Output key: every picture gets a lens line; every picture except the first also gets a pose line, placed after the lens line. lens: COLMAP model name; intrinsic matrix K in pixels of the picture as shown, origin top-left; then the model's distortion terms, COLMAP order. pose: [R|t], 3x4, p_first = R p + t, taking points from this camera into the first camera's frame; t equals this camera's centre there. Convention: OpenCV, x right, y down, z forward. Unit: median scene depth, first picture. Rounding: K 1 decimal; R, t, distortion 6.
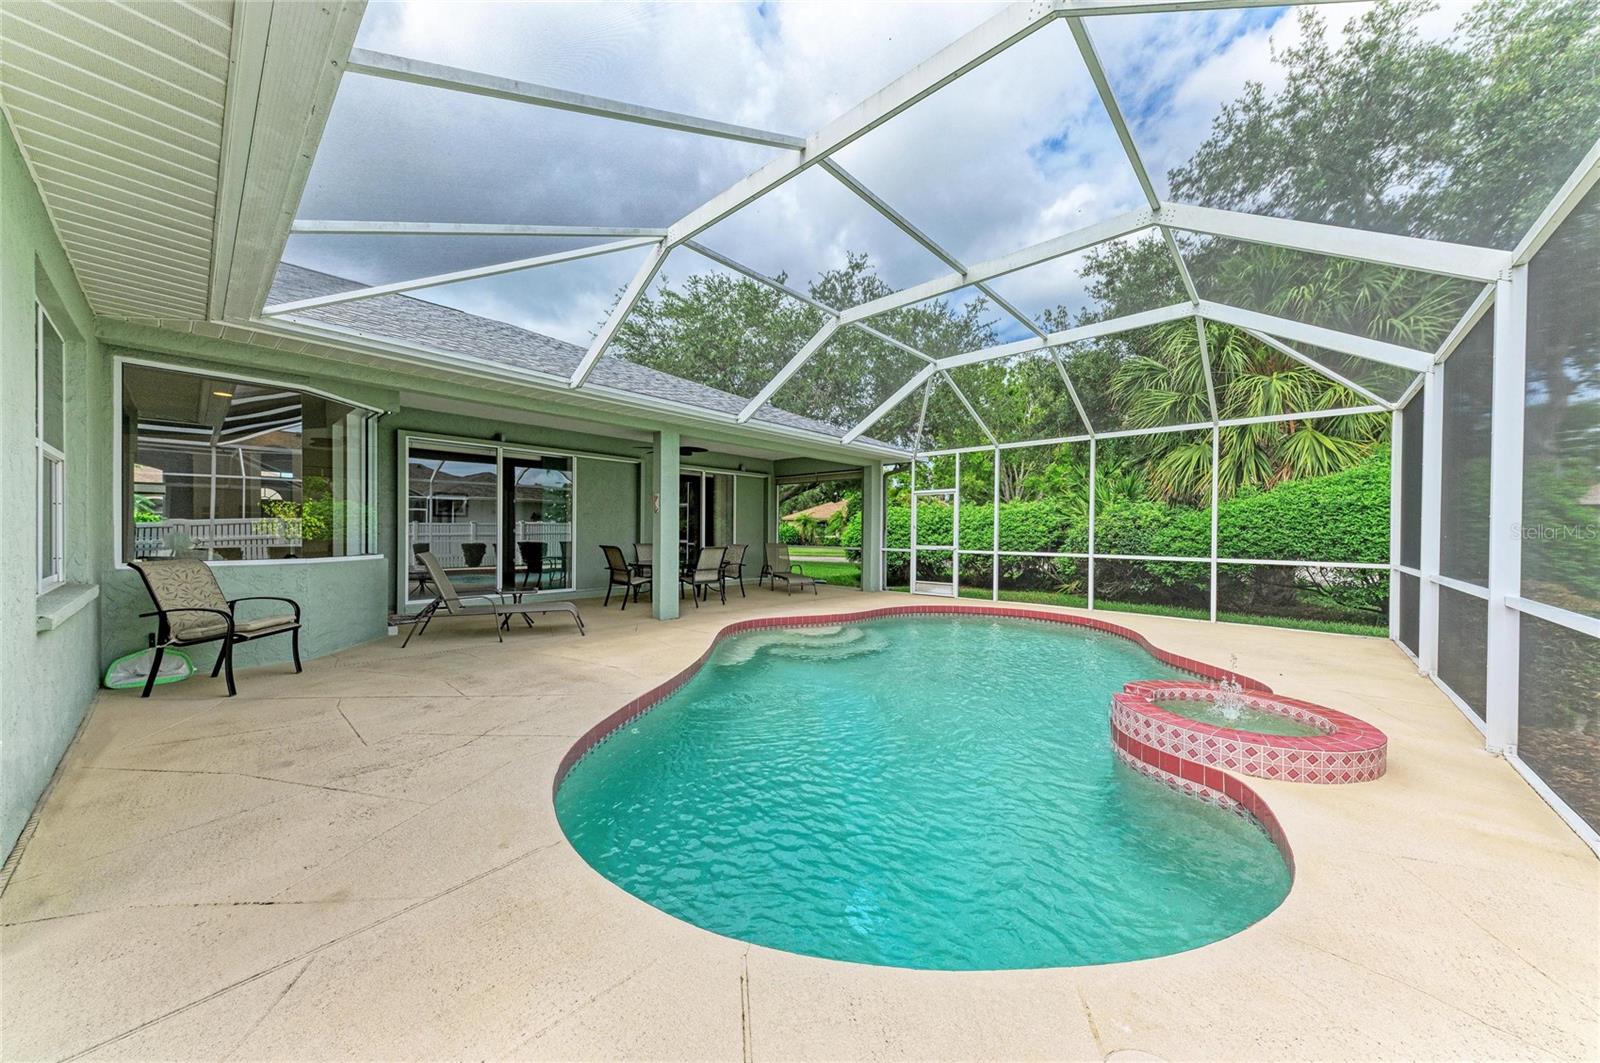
lens RADIAL K [[542.4, 0, 795.4], [0, 542.4, 535.9], [0, 0, 1]] dist [0.004604, -0.000493]
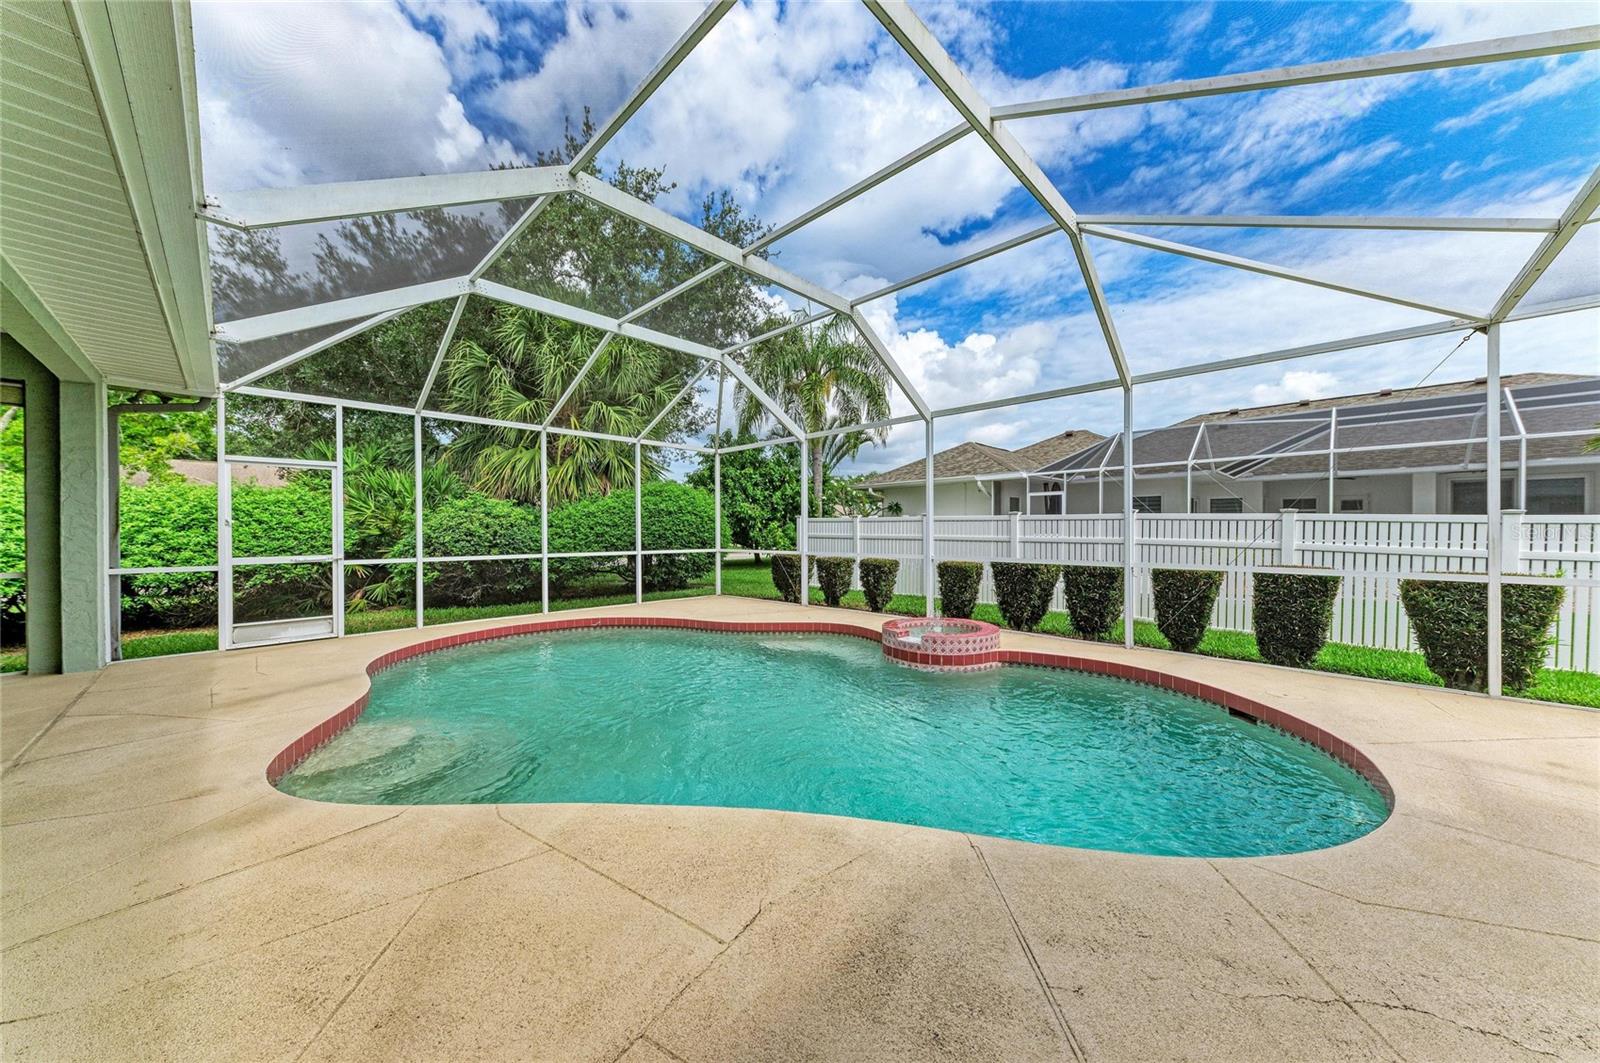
lens RADIAL K [[542.4, 0, 799.5], [0, 542.4, 534.6], [0, 0, 1]] dist [0.004604, -0.000493]
pose [[0.025370, -0.013375, 0.999589, -0.383284], [0.010494, 0.999859, 0.013112, -0.007878], [-0.999623, 0.010157, 0.025507, 0.535065]]
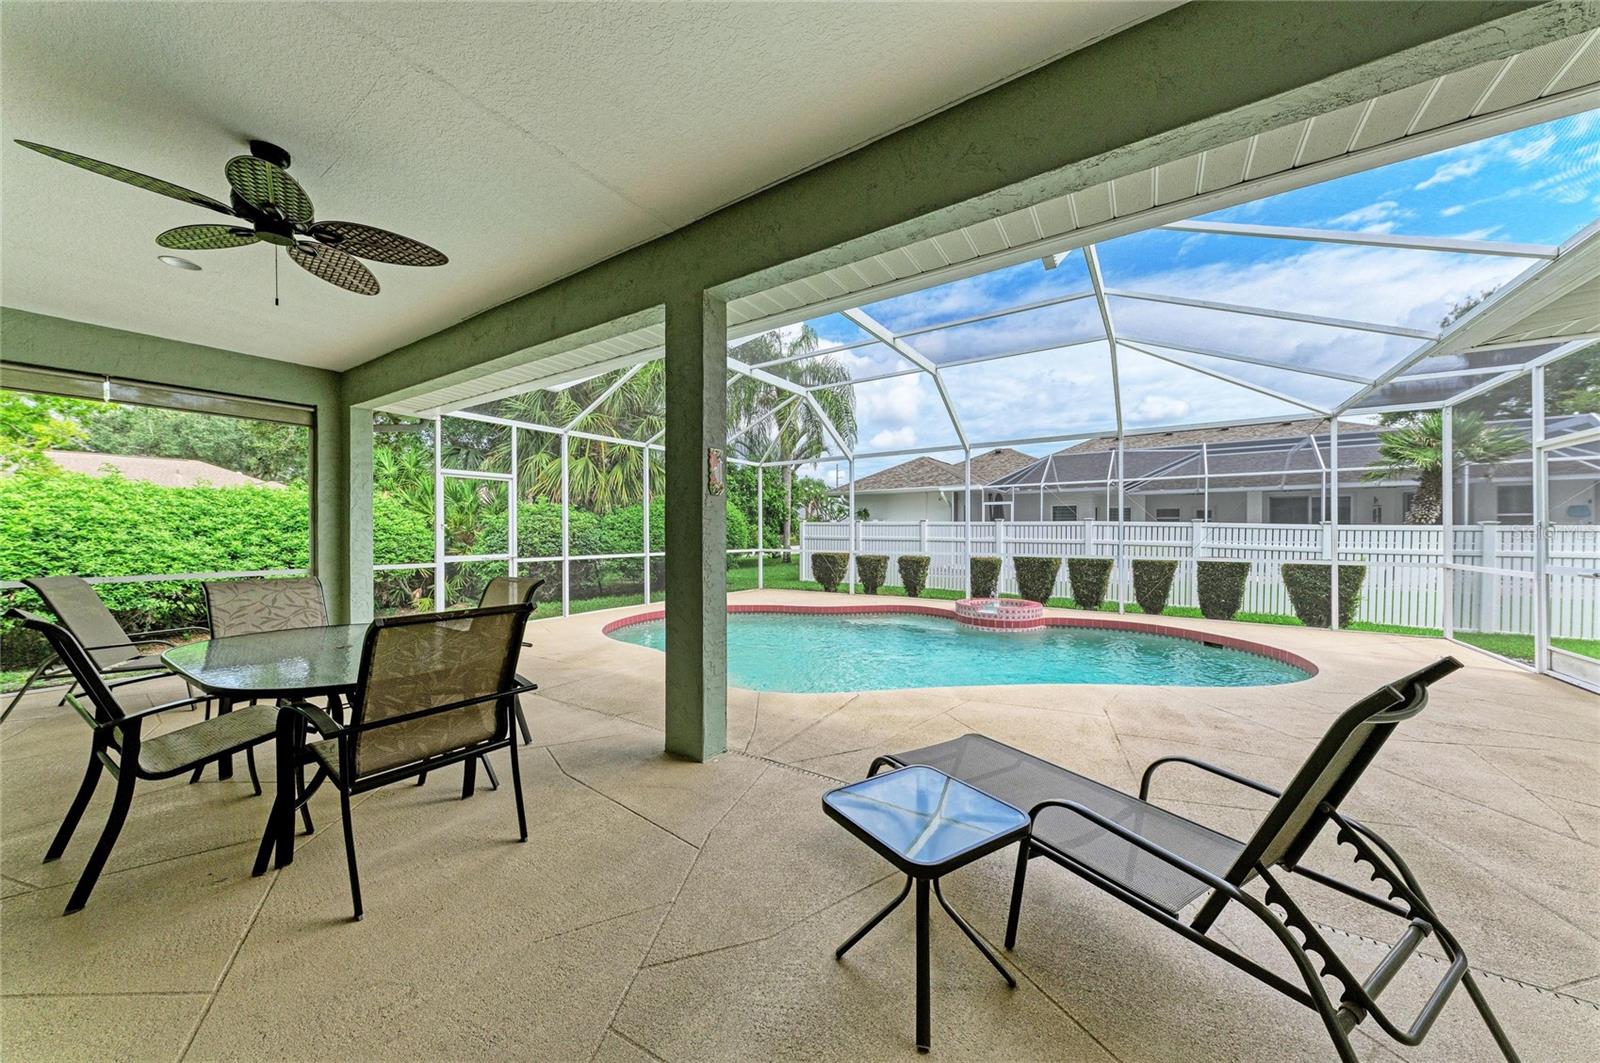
lens RADIAL K [[542.4, 0, 792.7], [0, 542.4, 533.4], [0, 0, 1]] dist [0.004604, -0.000493]
pose [[-0.150792, -0.007555, 0.988537, -0.582391], [0.007581, 0.999933, 0.008799, -0.014047], [-0.988537, 0.008821, -0.150724, 0.873447]]
